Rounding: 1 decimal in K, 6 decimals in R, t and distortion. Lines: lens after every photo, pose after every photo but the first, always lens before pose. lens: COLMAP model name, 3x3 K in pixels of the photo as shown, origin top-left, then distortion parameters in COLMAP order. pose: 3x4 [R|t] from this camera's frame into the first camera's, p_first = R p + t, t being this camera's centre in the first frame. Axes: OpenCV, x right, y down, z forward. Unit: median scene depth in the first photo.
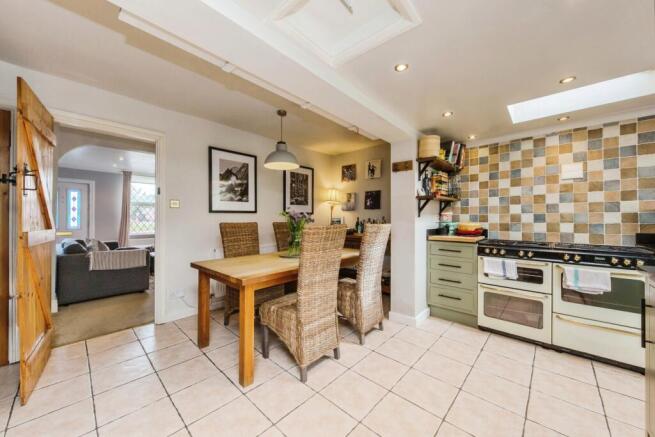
lens RADIAL K [[242.1, 0, 329.5], [0, 242.1, 216.6], [0, 0, 1]] dist [0.003179, -0.000510]
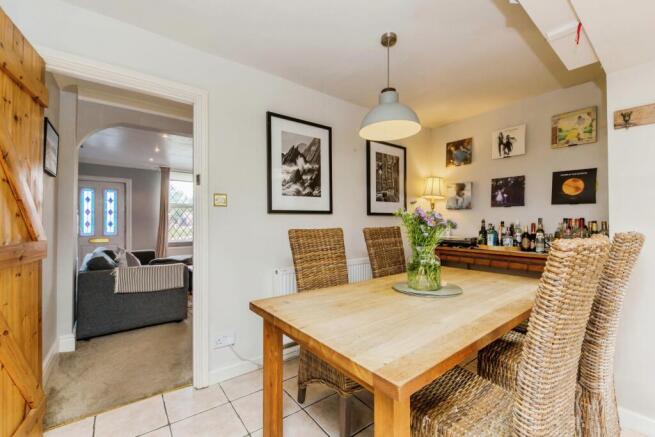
lens RADIAL K [[271.8, 0, 326.7], [0, 271.8, 219.5], [0, 0, 1]] dist [-0.003047, 0.000714]
pose [[0.984720, -0.005721, -0.174048, -0.215691], [0.005566, 0.999984, -0.001382, 0.001268], [0.174053, 0.000392, 0.984736, 0.312052]]
